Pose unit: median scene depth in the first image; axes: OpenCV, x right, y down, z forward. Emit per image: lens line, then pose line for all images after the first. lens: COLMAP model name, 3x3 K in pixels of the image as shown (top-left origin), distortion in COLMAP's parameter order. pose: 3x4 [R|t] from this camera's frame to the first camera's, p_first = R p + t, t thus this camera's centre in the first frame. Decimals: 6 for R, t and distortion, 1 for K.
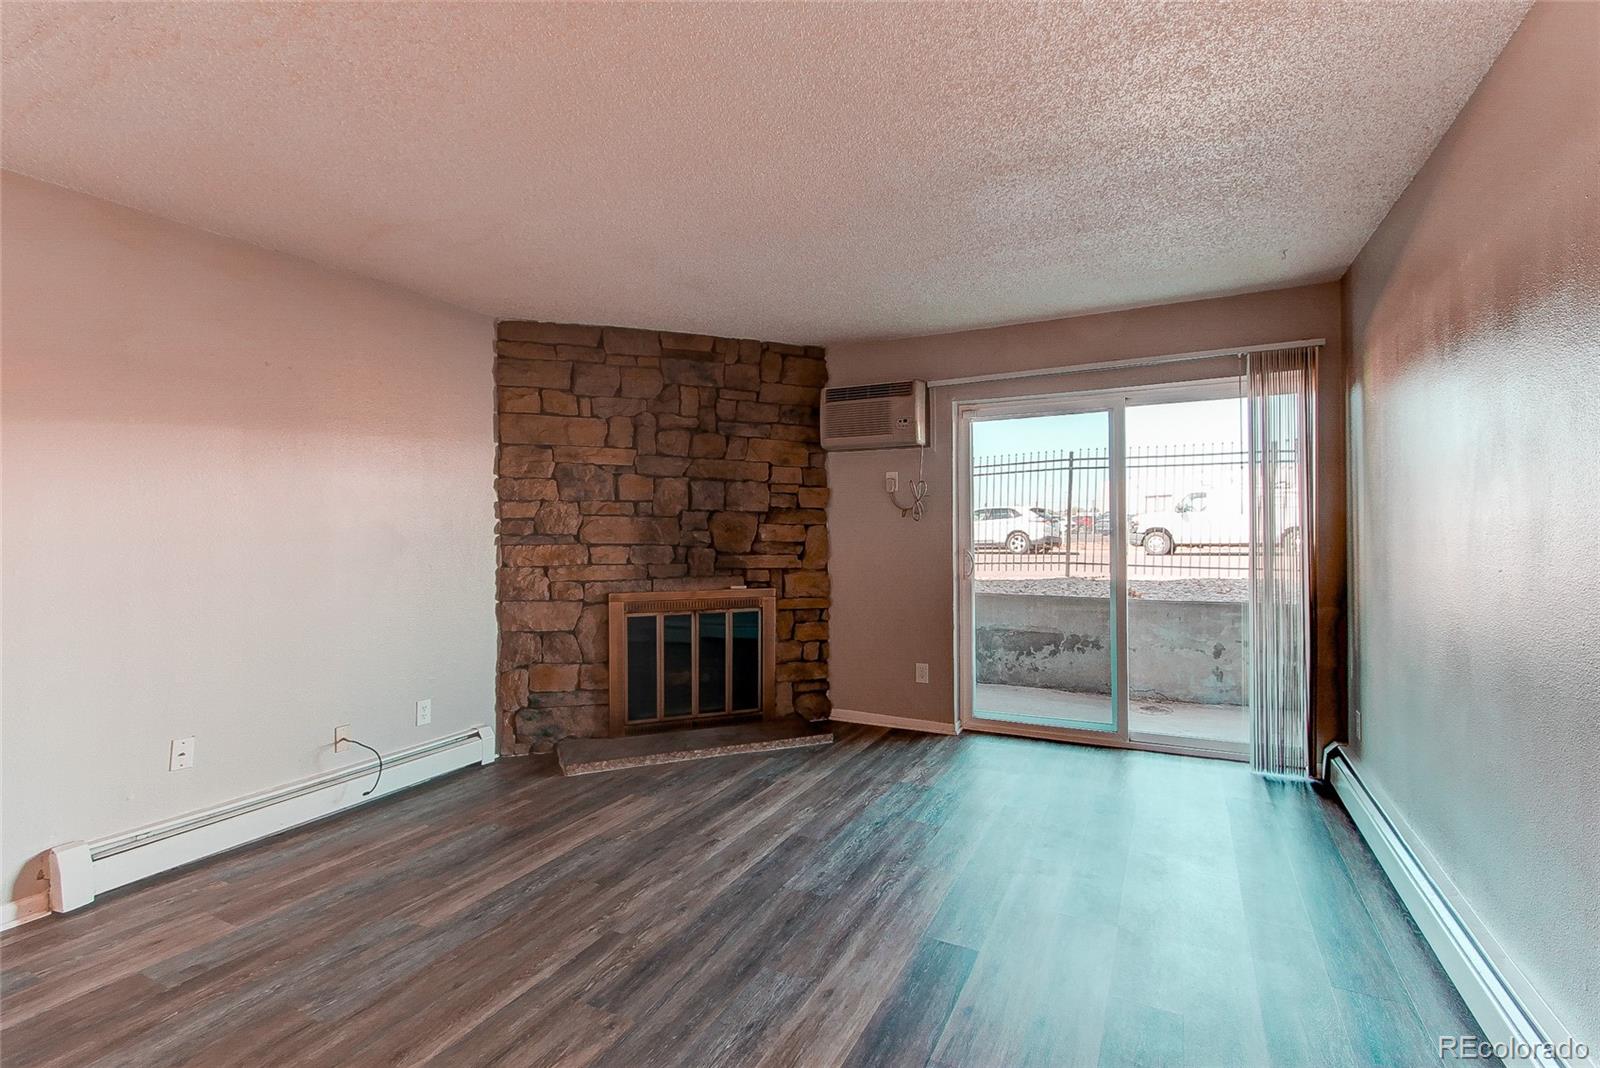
lens RADIAL K [[743.1, 0, 781.5], [0, 743.1, 522.2], [0, 0, 1]] dist [-0.003274, 0.002796]
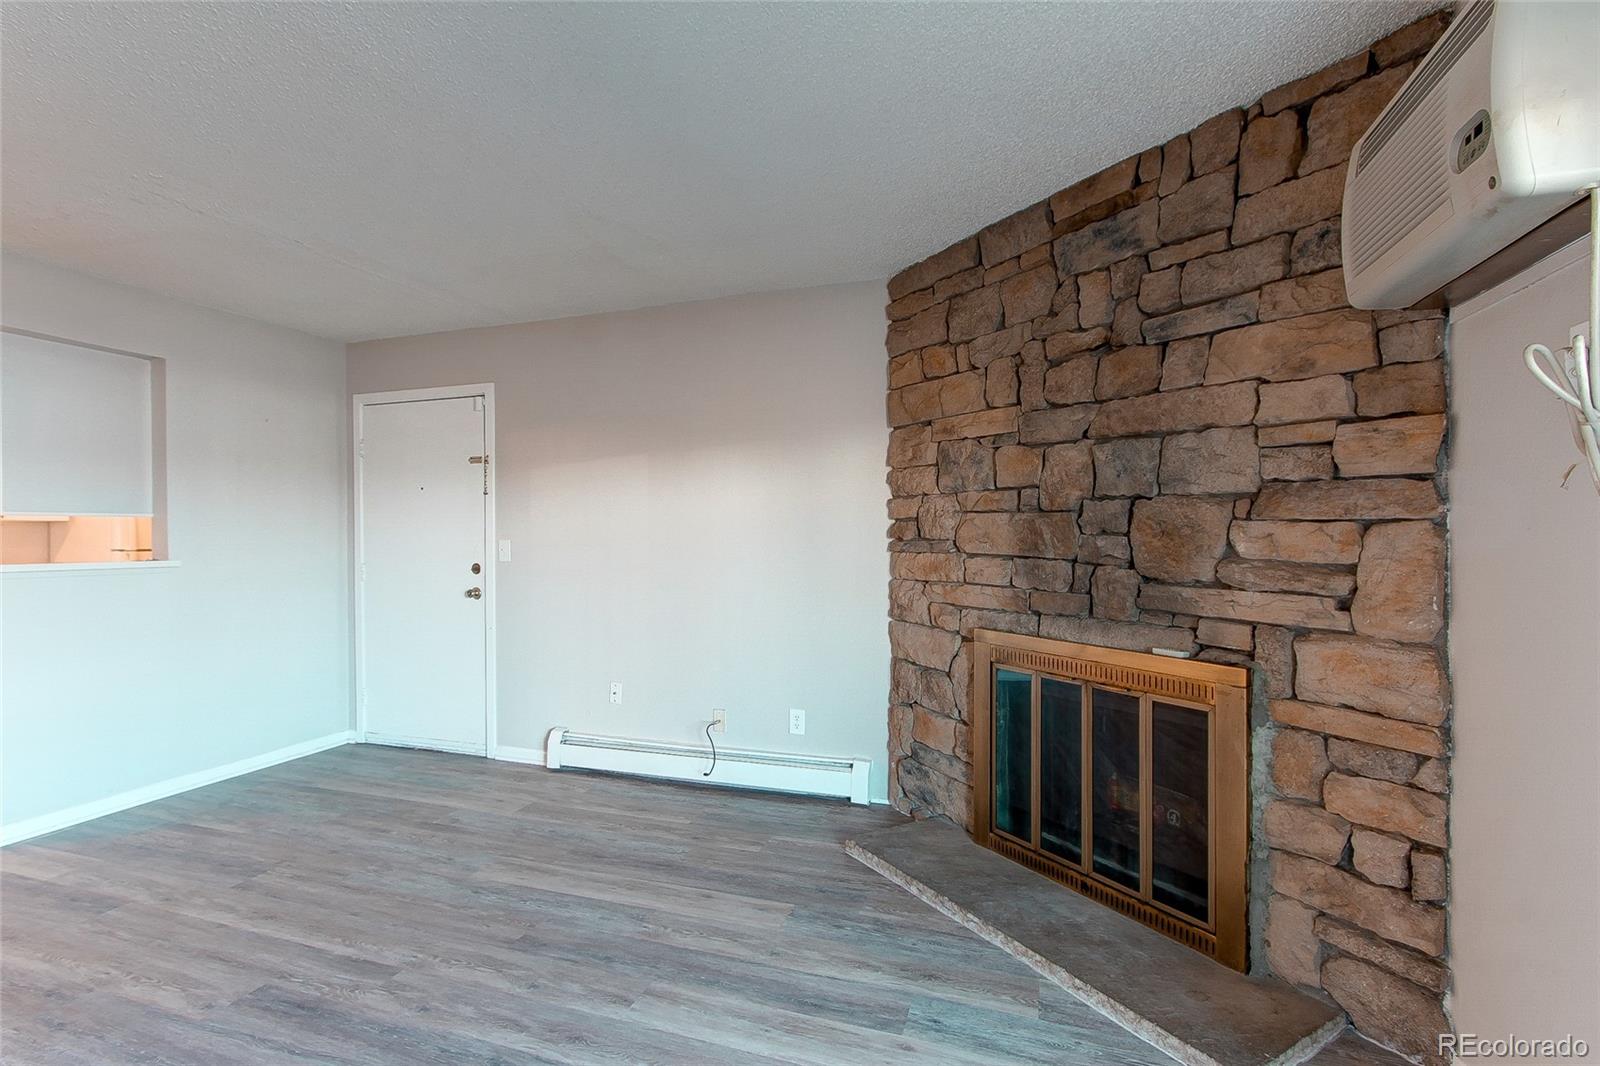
lens RADIAL K [[743.1, 0, 791.0], [0, 743.1, 541.9], [0, 0, 1]] dist [-0.003274, 0.002796]
pose [[0.154628, 0.013031, -0.987887, 0.406635], [0.007206, 0.999872, 0.014317, 0.007300], [0.987946, -0.009333, 0.154515, 0.731613]]
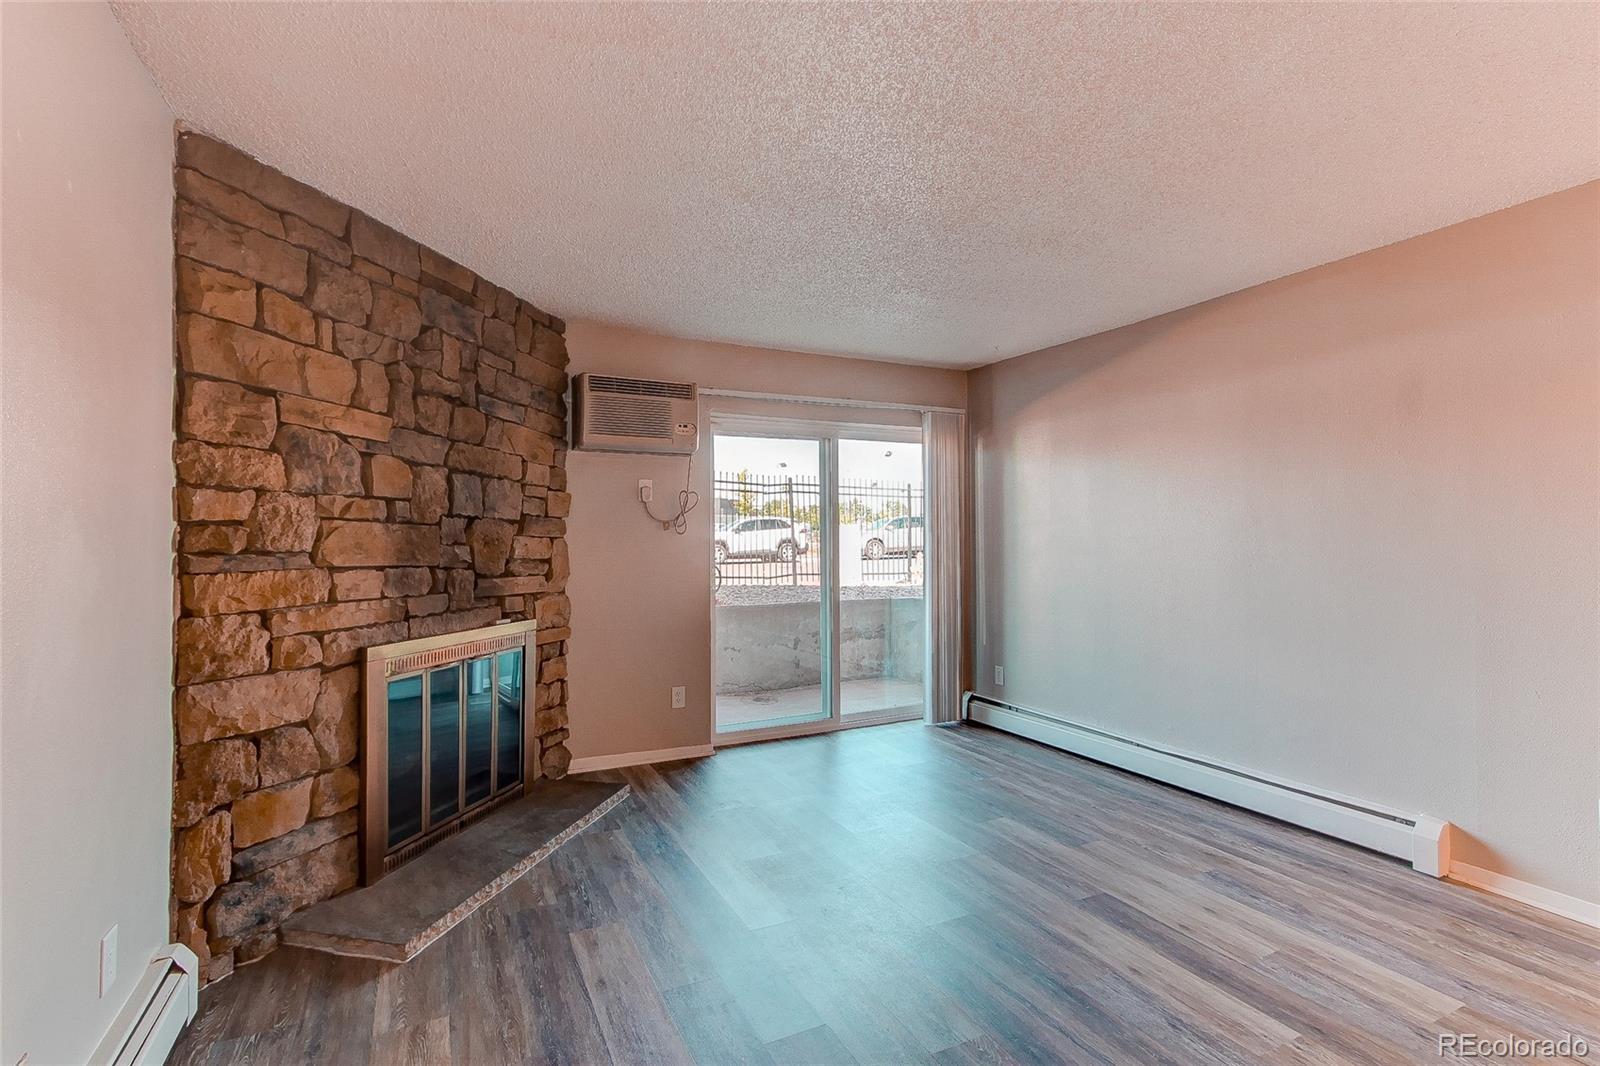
lens RADIAL K [[743.1, 0, 786.6], [0, 743.1, 530.3], [0, 0, 1]] dist [-0.003274, 0.002796]
pose [[0.589663, 0.014451, 0.807520, -0.522030], [-0.004608, 0.999884, -0.014529, 0.006685], [-0.807637, 0.004846, 0.589661, 0.361630]]
